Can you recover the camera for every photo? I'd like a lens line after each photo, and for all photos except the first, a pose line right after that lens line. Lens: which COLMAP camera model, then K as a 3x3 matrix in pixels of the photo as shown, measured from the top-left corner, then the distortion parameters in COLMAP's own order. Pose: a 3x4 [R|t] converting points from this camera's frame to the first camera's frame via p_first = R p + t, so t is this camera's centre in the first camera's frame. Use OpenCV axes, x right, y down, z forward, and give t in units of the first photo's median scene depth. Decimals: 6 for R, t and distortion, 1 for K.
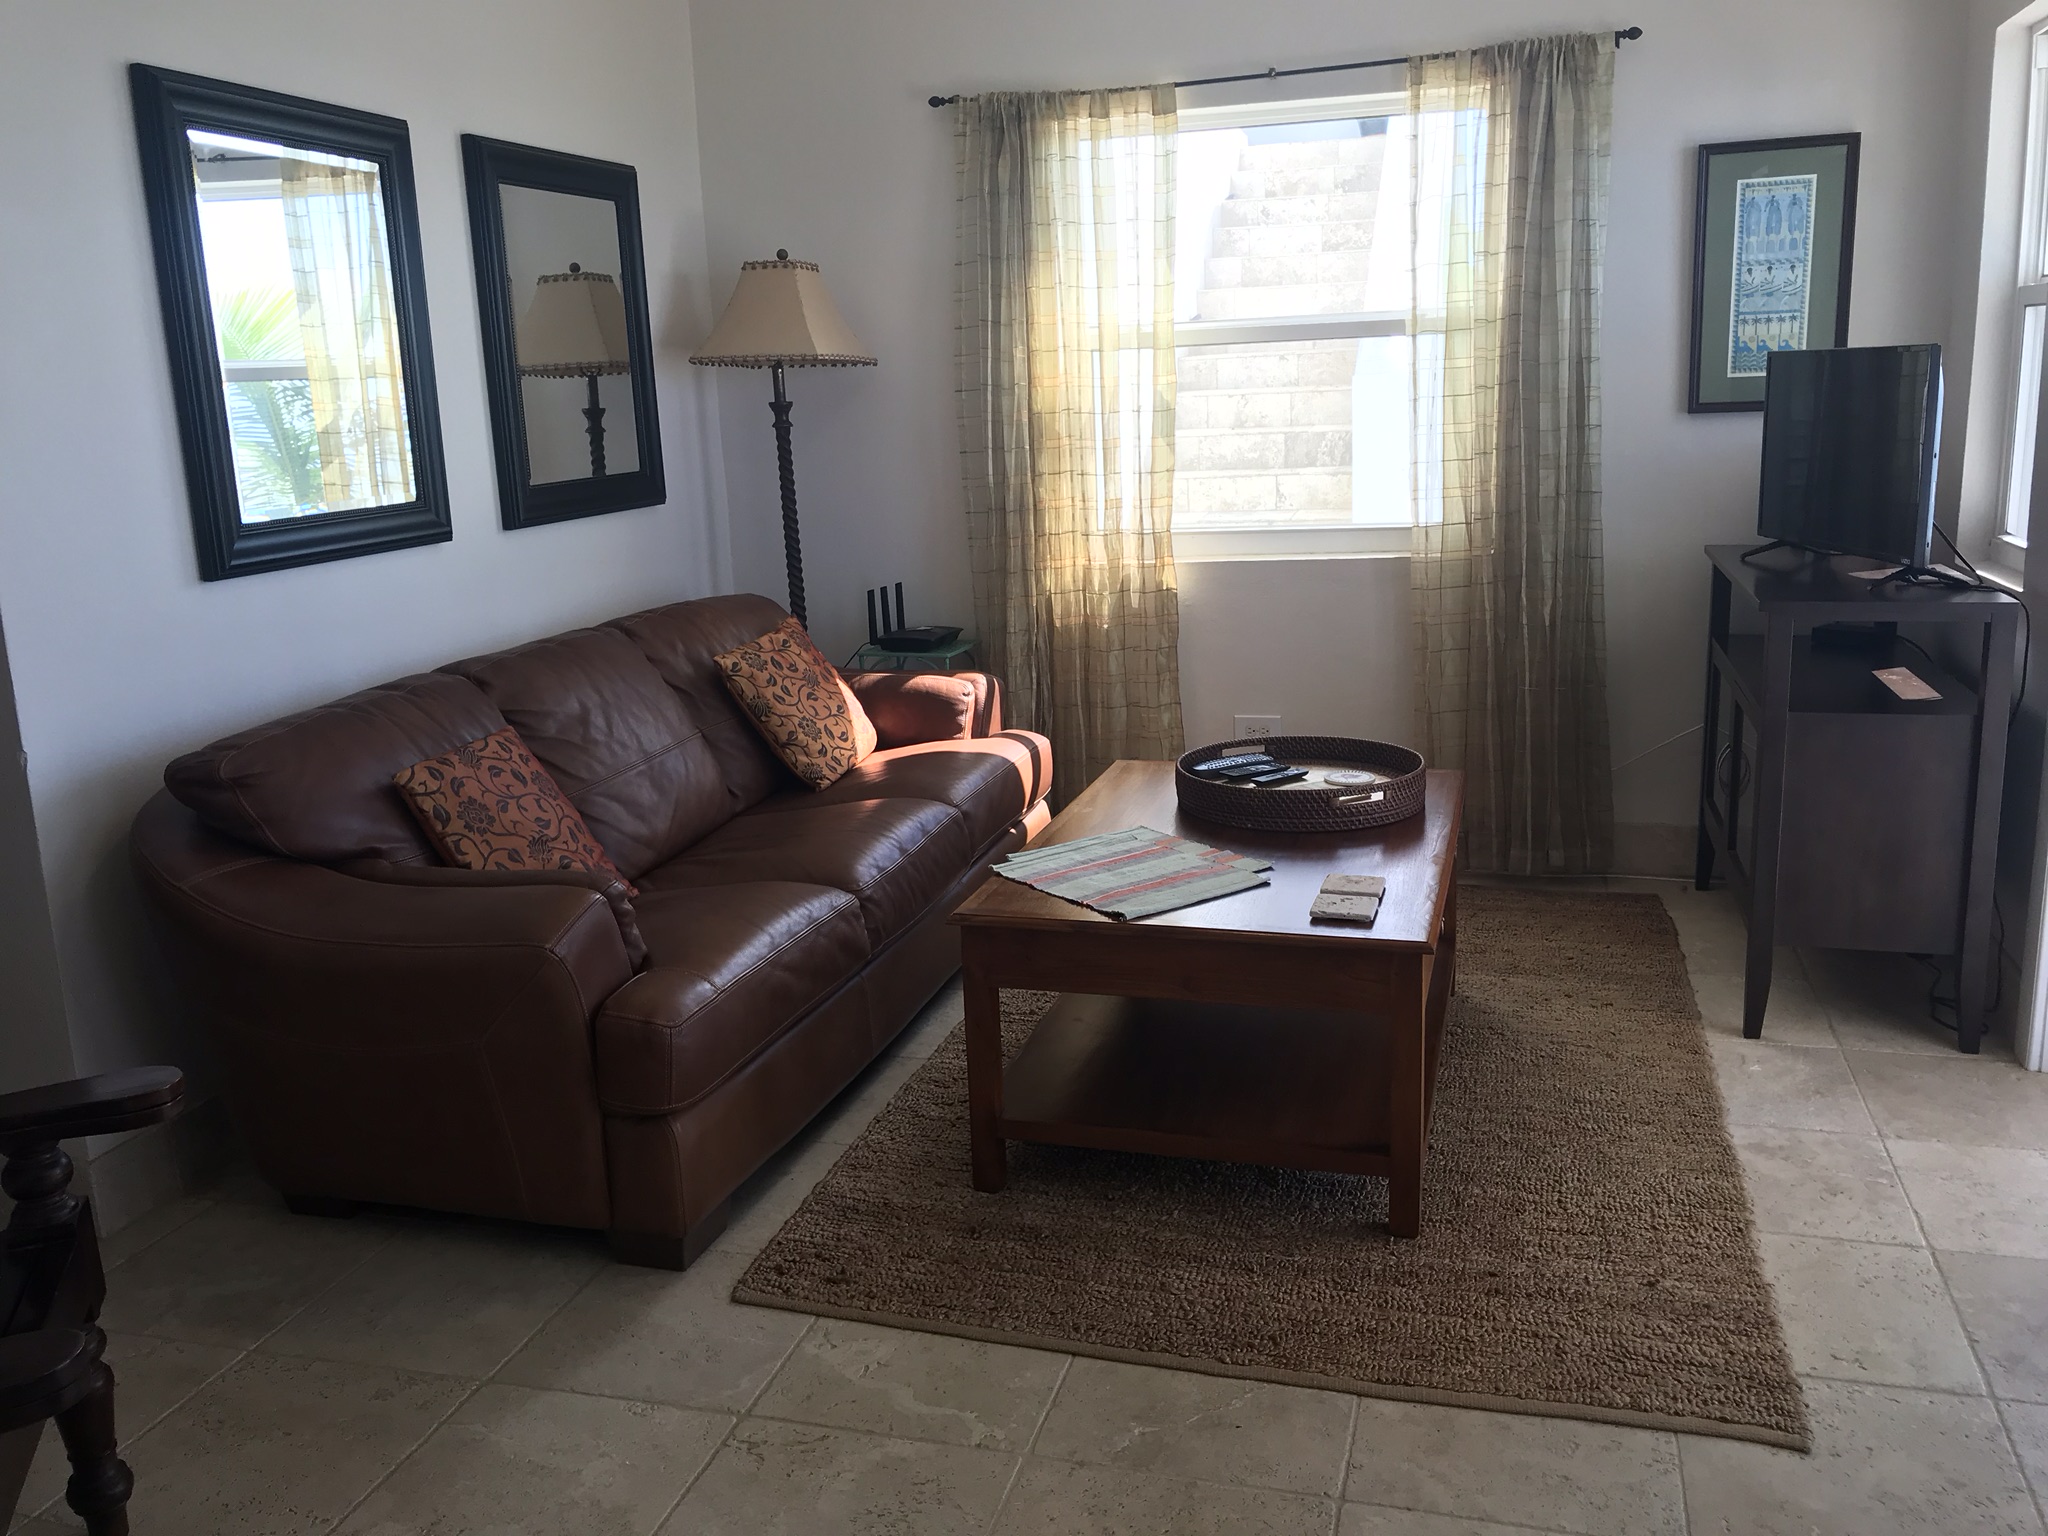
lens RADIAL K [[1669.0, 0, 1038.0], [0, 1669.0, 757.2], [0, 0, 1]] dist [-0.016573, -0.072888]
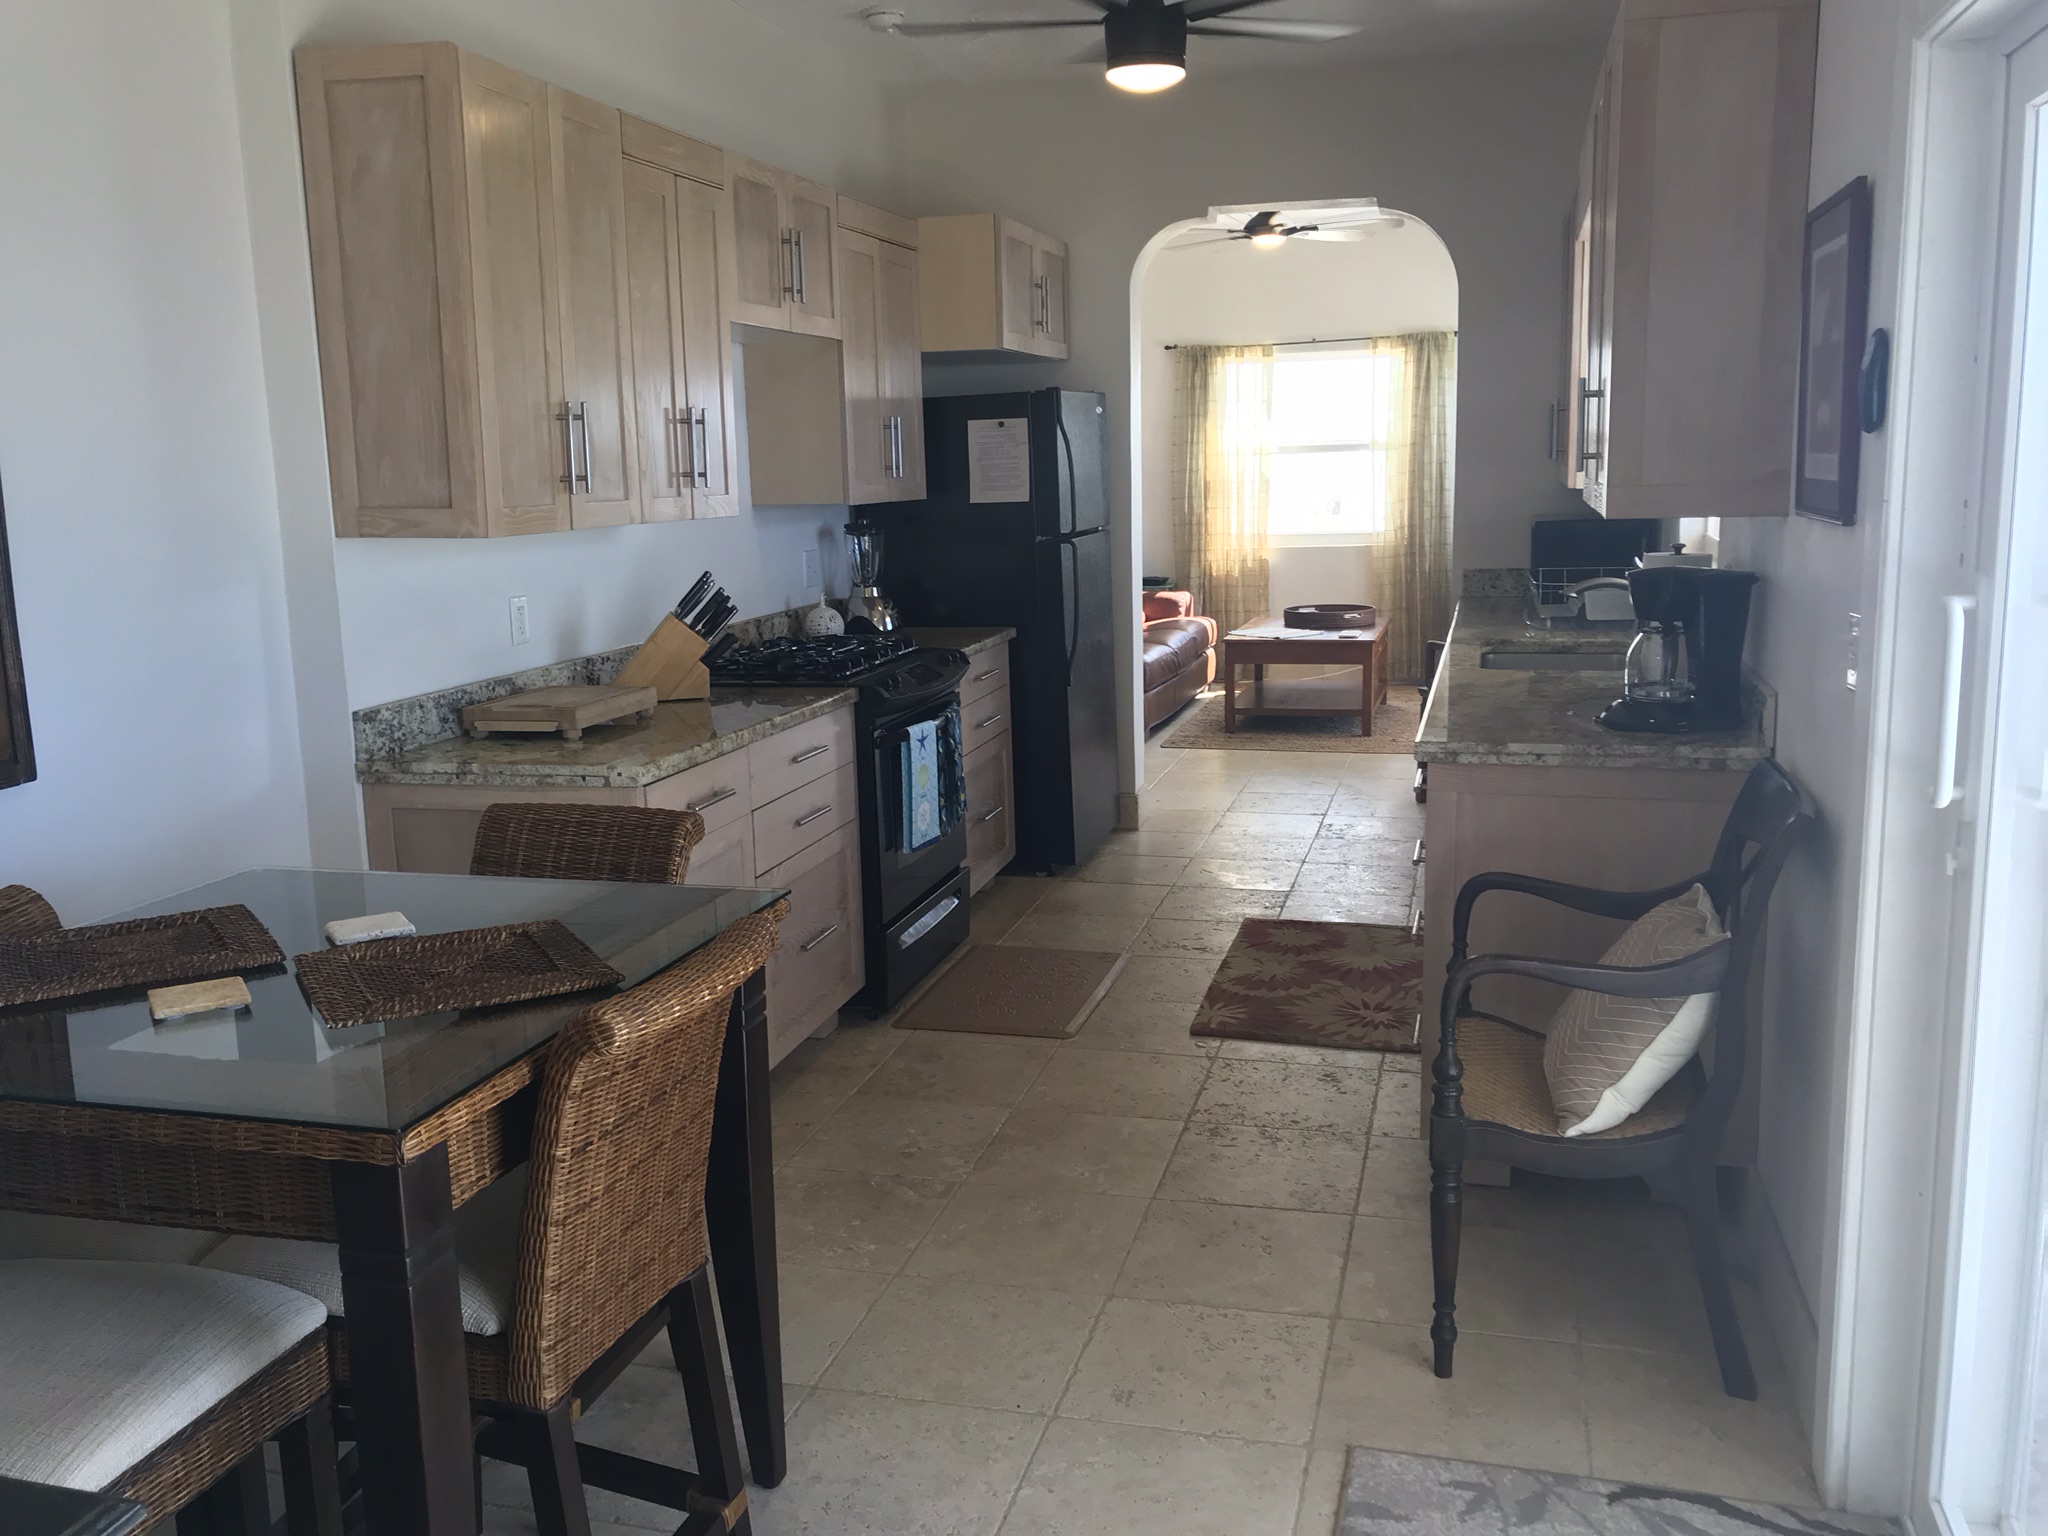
lens RADIAL K [[1669.0, 0, 1014.0], [0, 1669.0, 769.1], [0, 0, 1]] dist [-0.016573, -0.072888]
pose [[0.999810, 0.014152, 0.013382, -0.305243], [-0.013534, 0.998886, -0.045195, 0.308360], [-0.014006, 0.045006, 0.998889, -1.322558]]
